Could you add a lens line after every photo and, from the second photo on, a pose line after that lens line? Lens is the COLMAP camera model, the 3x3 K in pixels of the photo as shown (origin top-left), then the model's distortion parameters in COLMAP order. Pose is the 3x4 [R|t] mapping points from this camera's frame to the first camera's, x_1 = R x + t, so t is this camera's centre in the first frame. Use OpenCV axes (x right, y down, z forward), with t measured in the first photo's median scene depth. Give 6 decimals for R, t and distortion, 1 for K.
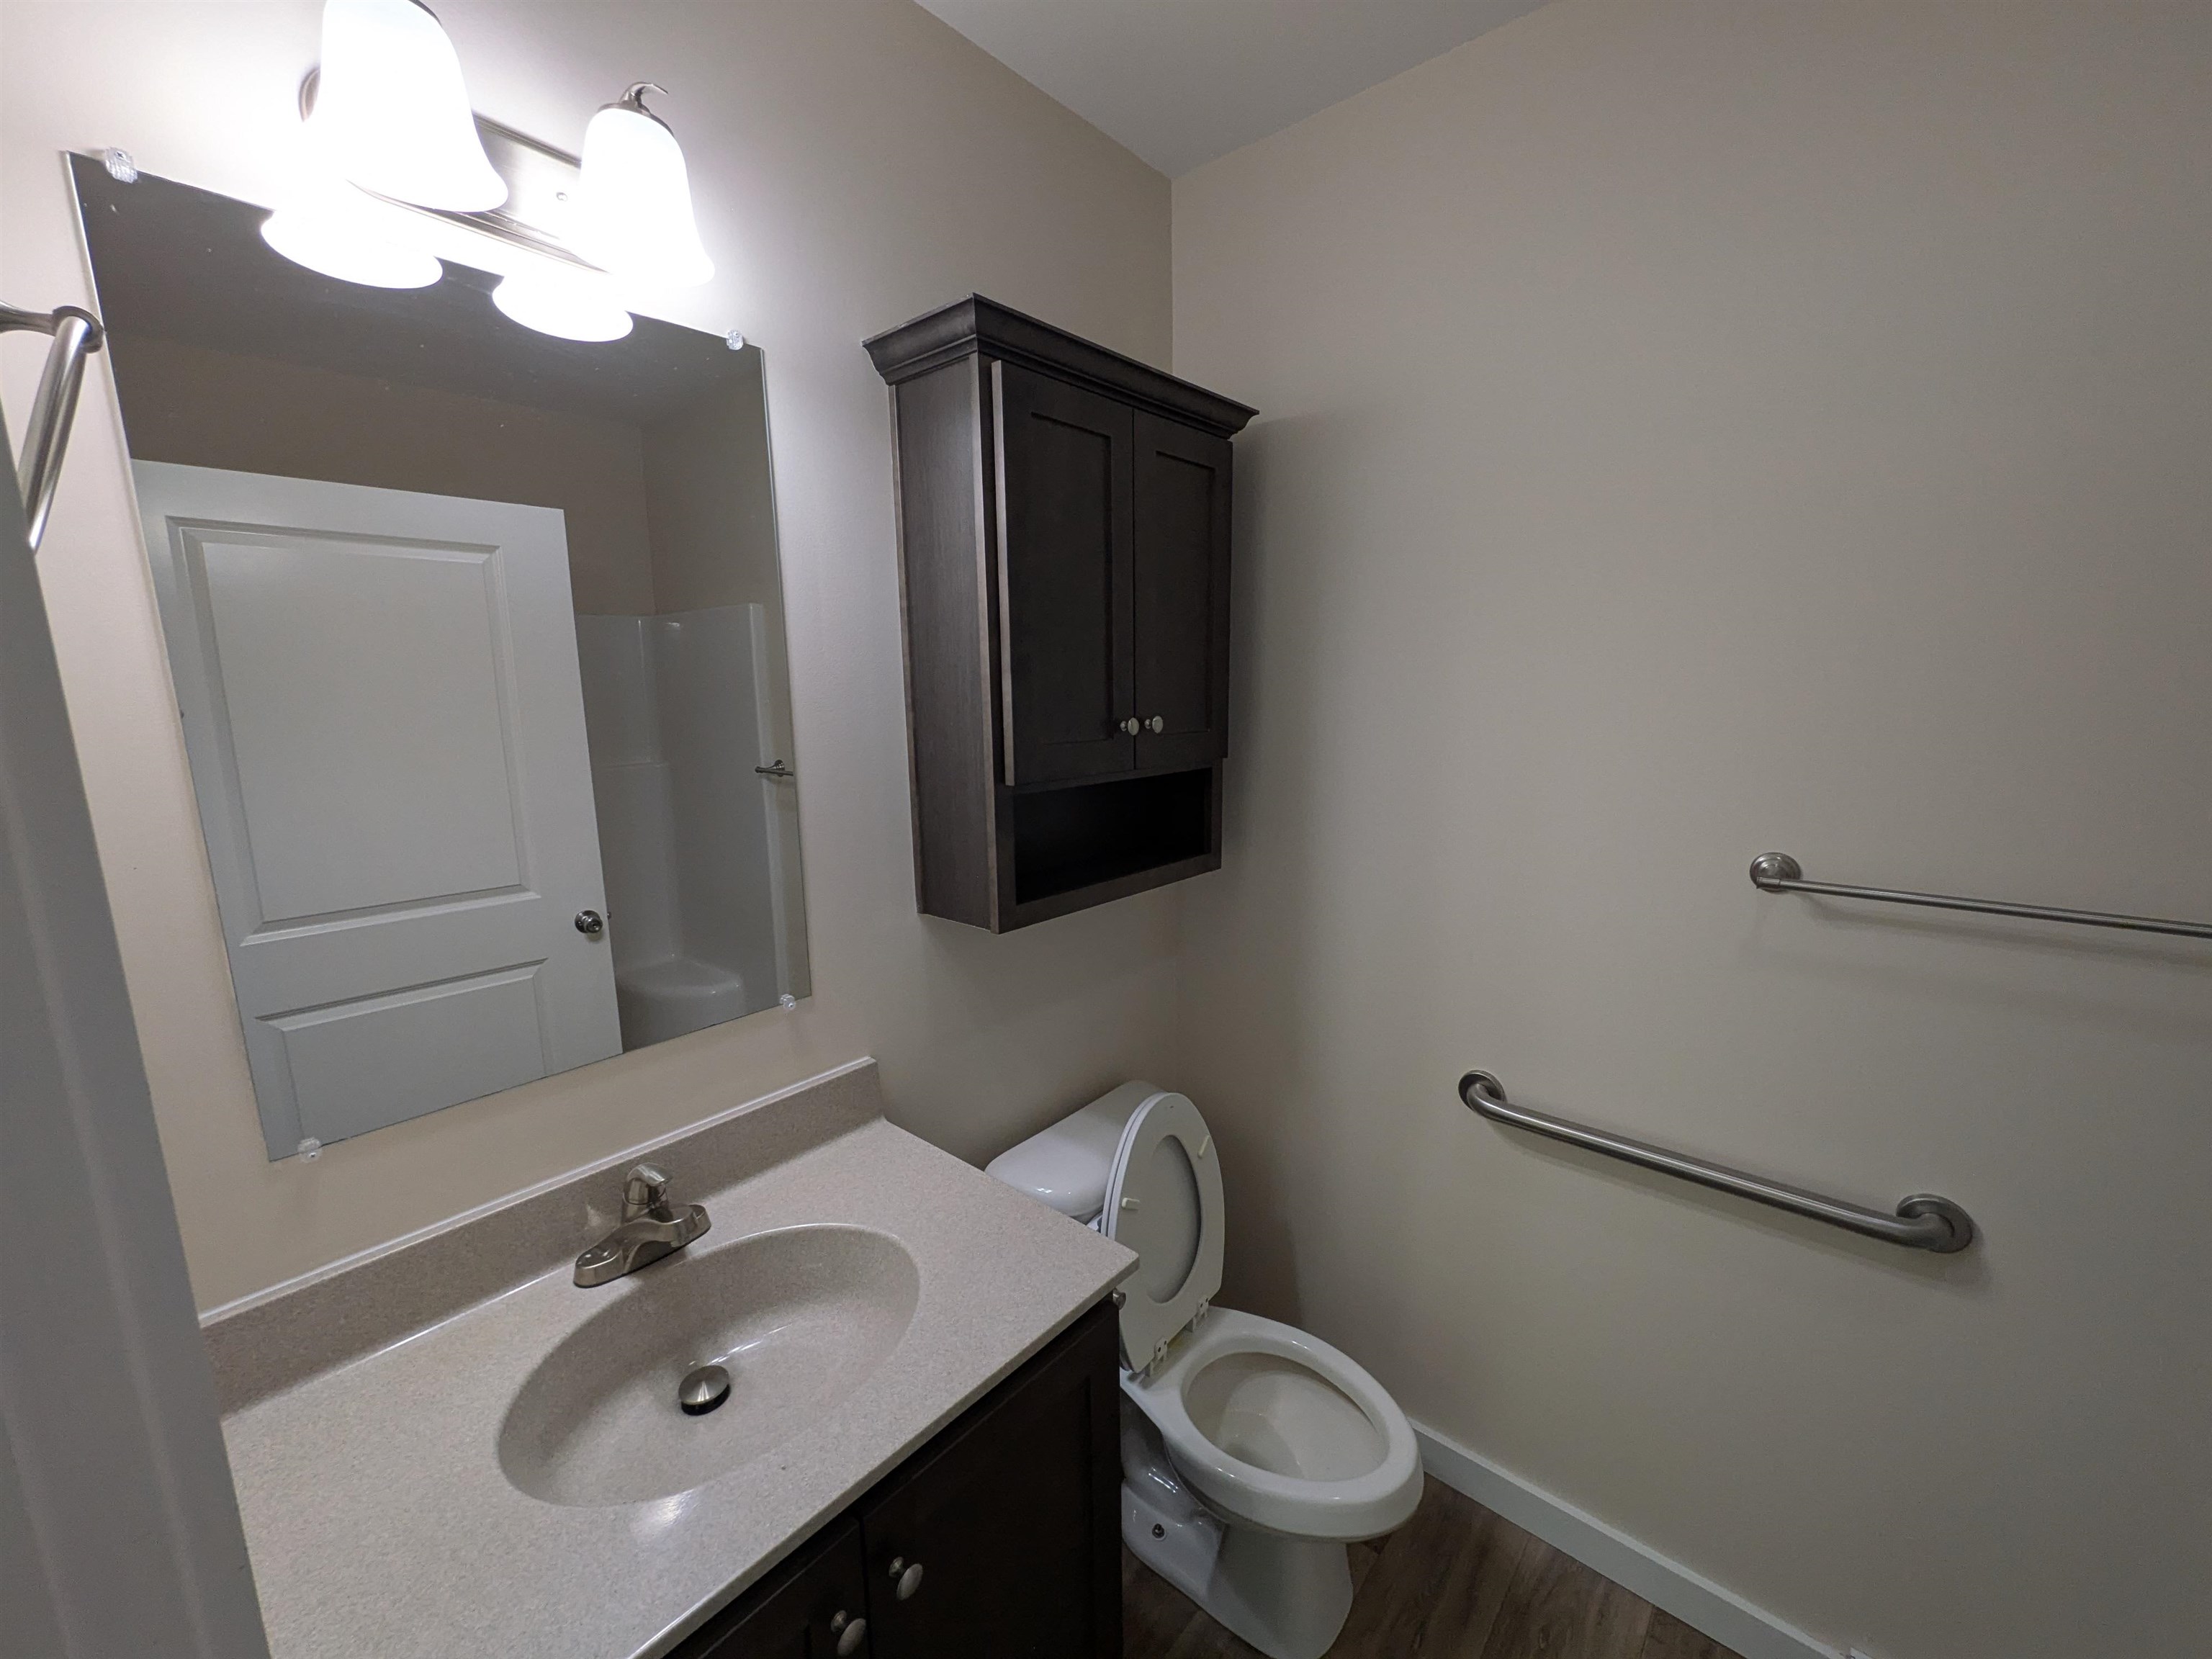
lens RADIAL K [[874.3, 0, 1107.3], [0, 874.3, 830.4], [0, 0, 1]] dist [0.000663, 0.000197]
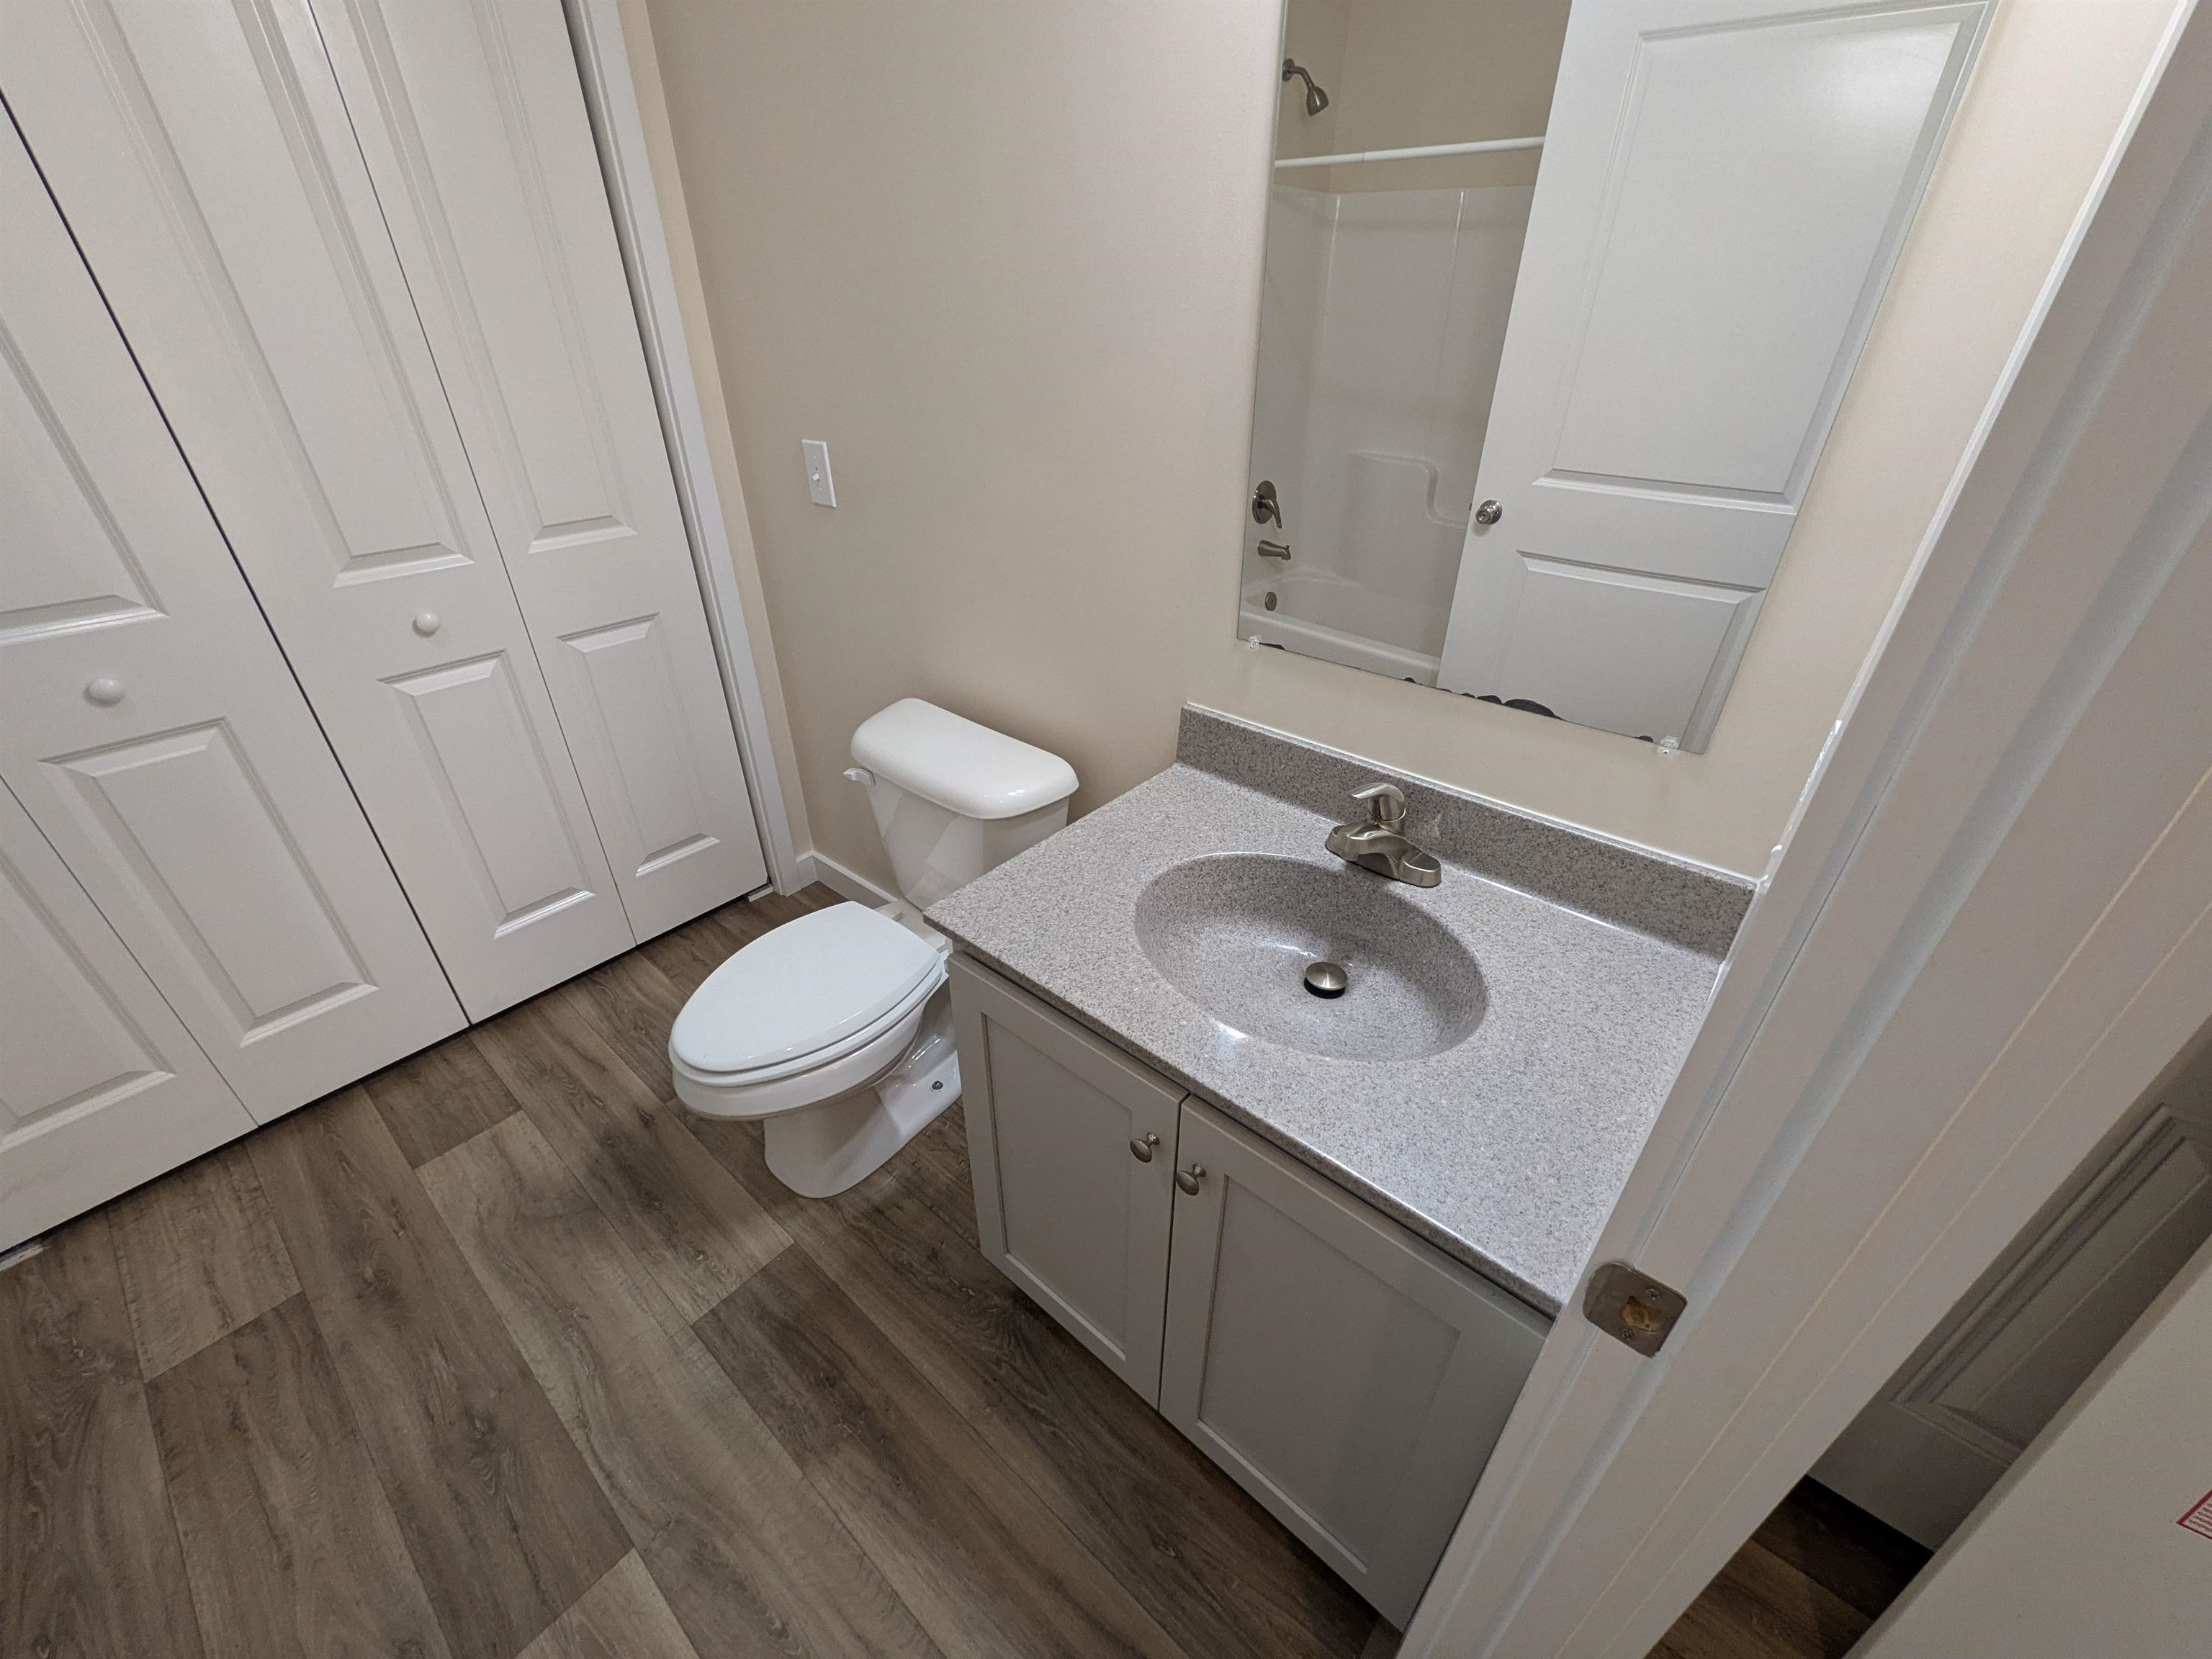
lens RADIAL K [[874.3, 0, 1107.3], [0, 874.3, 830.4], [0, 0, 1]] dist [0.000663, 0.000197]
pose [[0.013978, 0.526705, -0.849933, 0.366979], [-0.176408, 0.837982, 0.516397, -0.047151], [0.984218, 0.142717, 0.104628, 0.551689]]
